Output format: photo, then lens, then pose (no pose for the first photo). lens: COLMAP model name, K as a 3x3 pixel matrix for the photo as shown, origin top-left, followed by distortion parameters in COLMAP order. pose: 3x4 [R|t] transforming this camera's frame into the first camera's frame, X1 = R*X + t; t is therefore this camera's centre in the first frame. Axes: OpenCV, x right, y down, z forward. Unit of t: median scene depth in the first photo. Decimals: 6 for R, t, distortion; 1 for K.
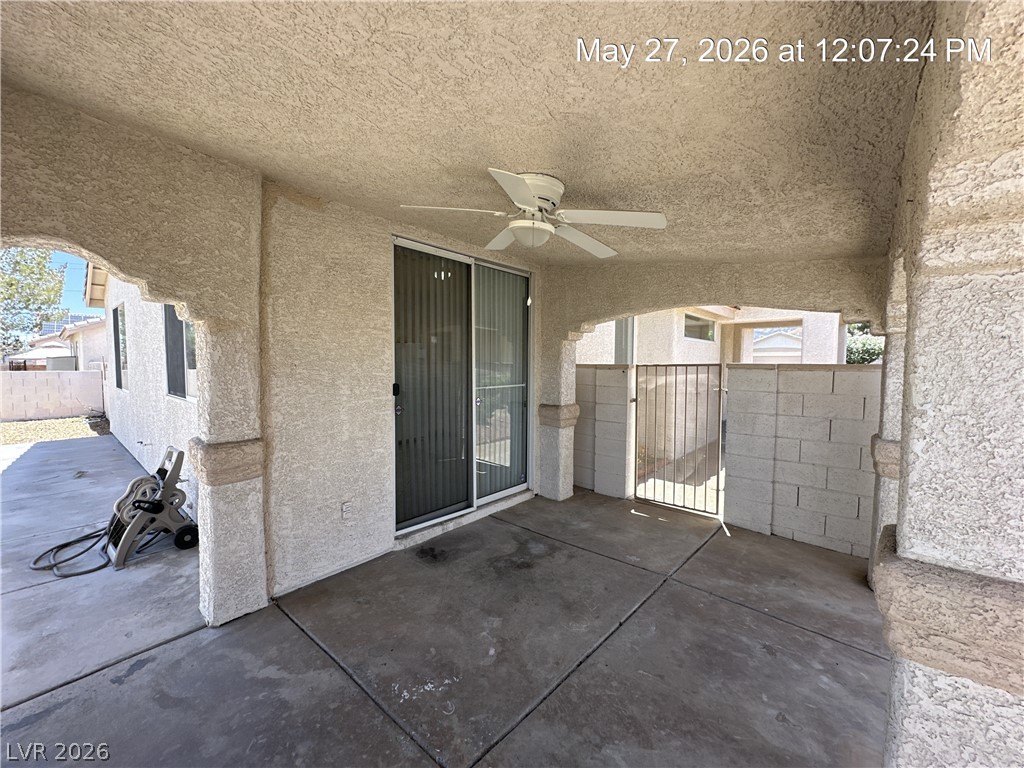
lens RADIAL K [[407.4, 0, 515.2], [0, 407.4, 383.7], [0, 0, 1]] dist [-0.002923, 0.000817]
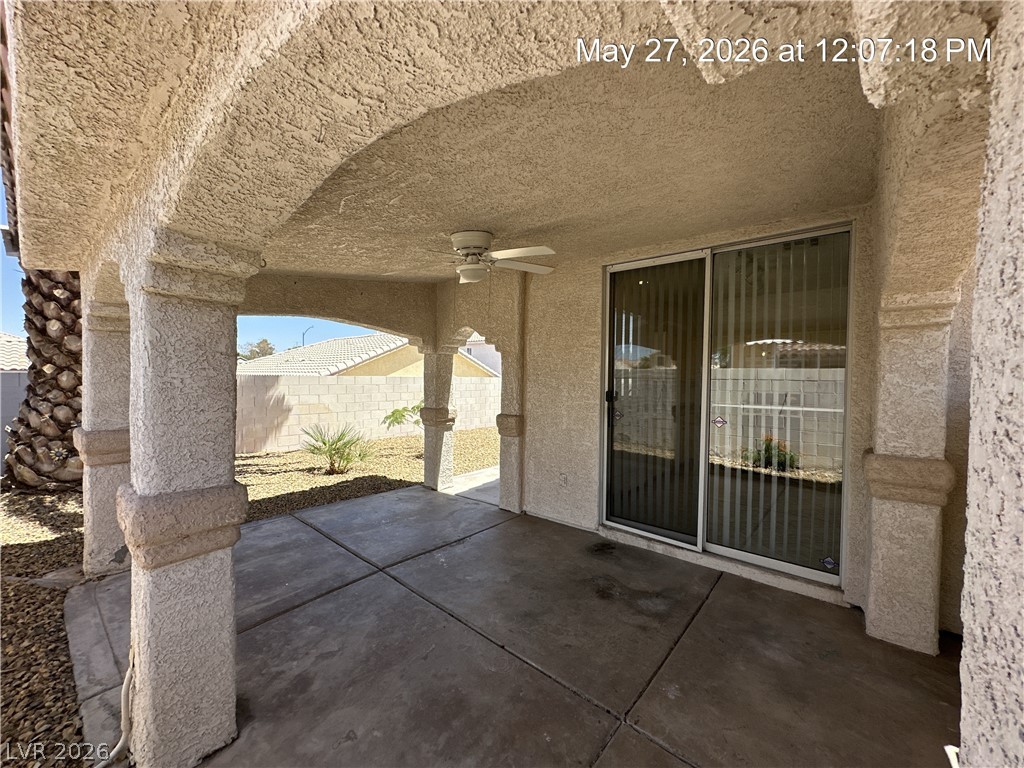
lens RADIAL K [[407.4, 0, 510.2], [0, 407.4, 383.9], [0, 0, 1]] dist [-0.002923, 0.000817]
pose [[0.007710, 0.011426, -0.999905, 1.066942], [-0.064217, 0.997876, 0.010907, -0.019191], [0.997906, 0.064127, 0.008428, 0.875786]]
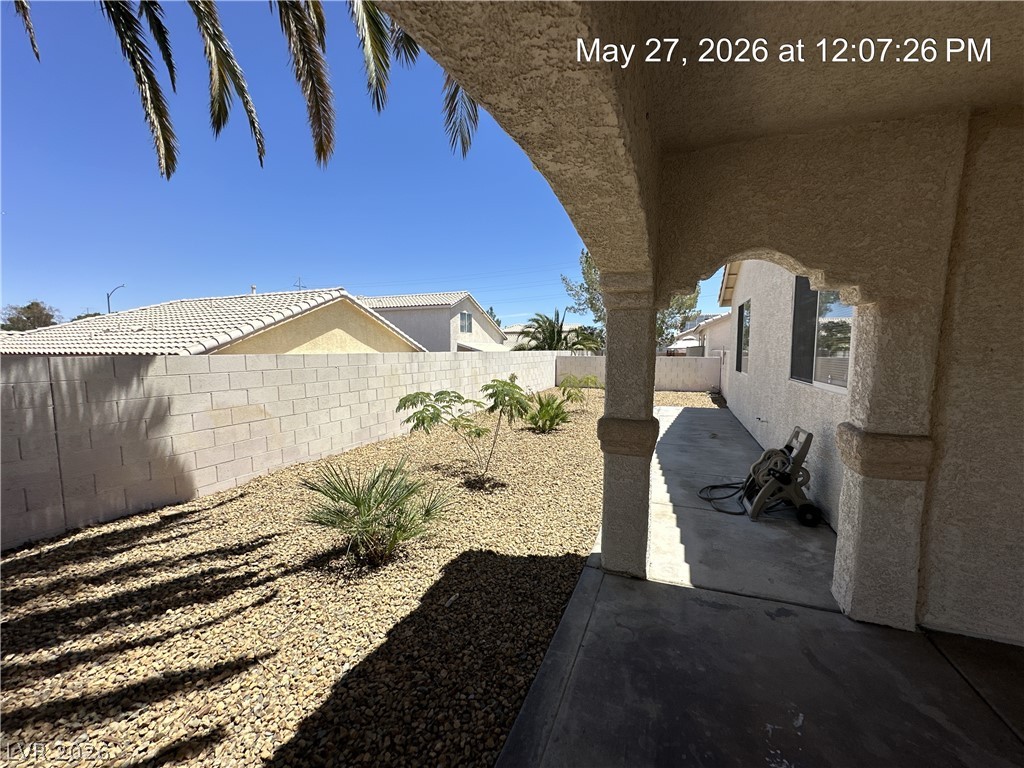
lens RADIAL K [[407.4, 0, 506.9], [0, 407.4, 383.8], [0, 0, 1]] dist [-0.002923, 0.000817]
pose [[0.320139, 0.073060, -0.944549, -0.109476], [-0.046742, 0.997026, 0.061277, 0.013608], [0.946217, 0.024533, 0.322602, -0.095417]]
